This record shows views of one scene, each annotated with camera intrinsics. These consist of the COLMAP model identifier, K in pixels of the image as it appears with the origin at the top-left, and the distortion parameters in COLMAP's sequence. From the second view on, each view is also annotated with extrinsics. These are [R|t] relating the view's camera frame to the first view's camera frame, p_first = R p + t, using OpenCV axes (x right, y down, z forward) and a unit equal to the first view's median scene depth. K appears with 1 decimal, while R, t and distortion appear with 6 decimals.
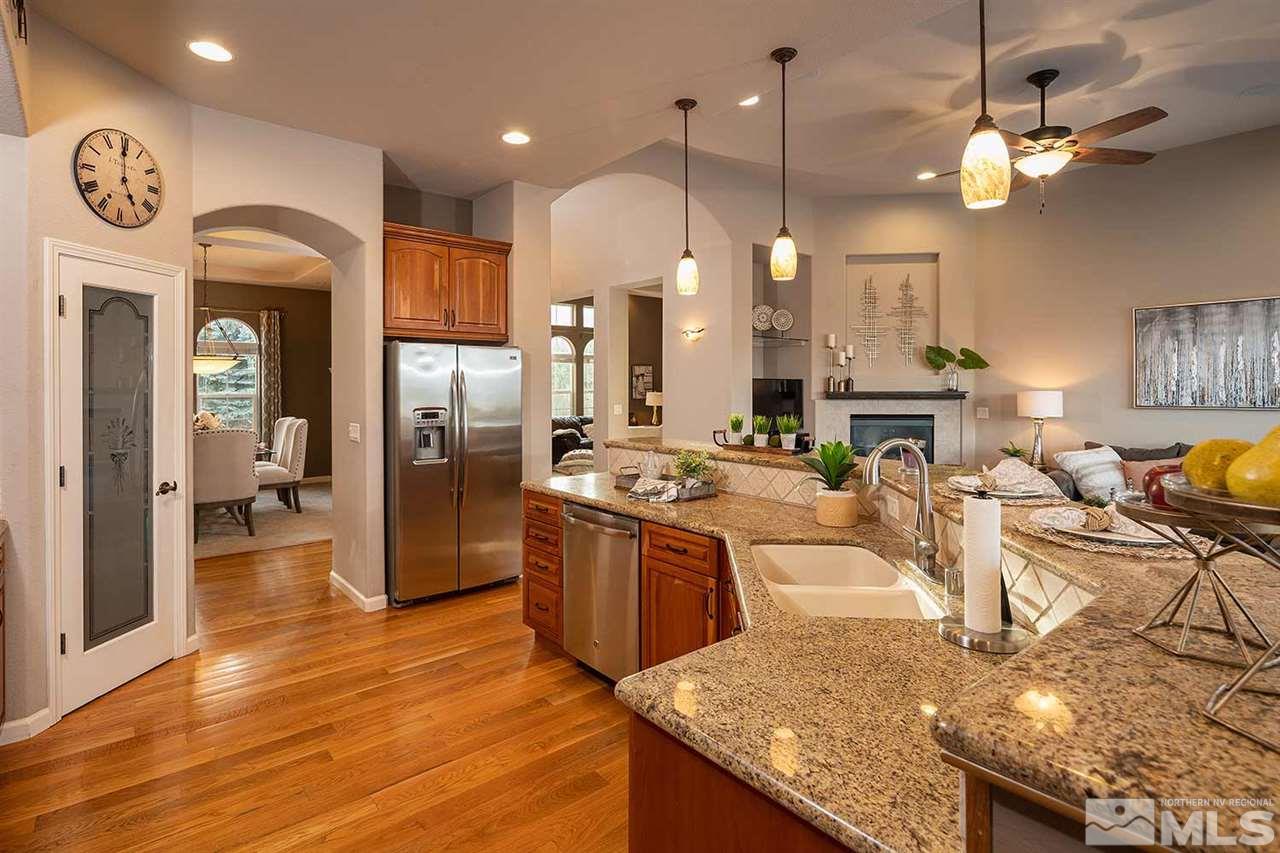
lens RADIAL K [[616.1, 0, 638.1], [0, 616.1, 378.4], [0, 0, 1]] dist [-0.004330, -0.001467]
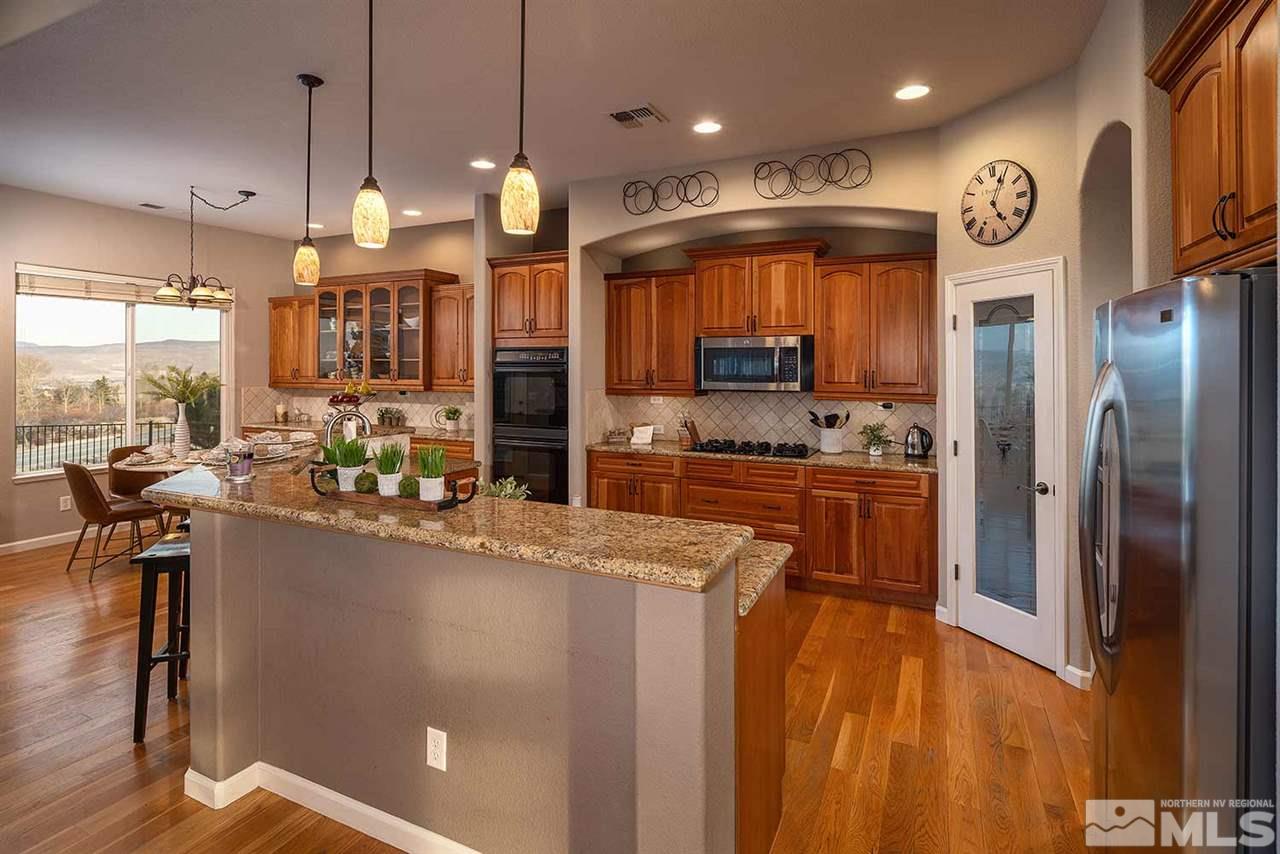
lens RADIAL K [[627.3, 0, 634.8], [0, 627.3, 359.4], [0, 0, 1]] dist [0.003762, 0.000002]
pose [[-0.903877, -0.002532, -0.427784, 0.142505], [0.003454, 0.999907, -0.013216, -0.009503], [0.427778, -0.013423, -0.903784, 0.934252]]
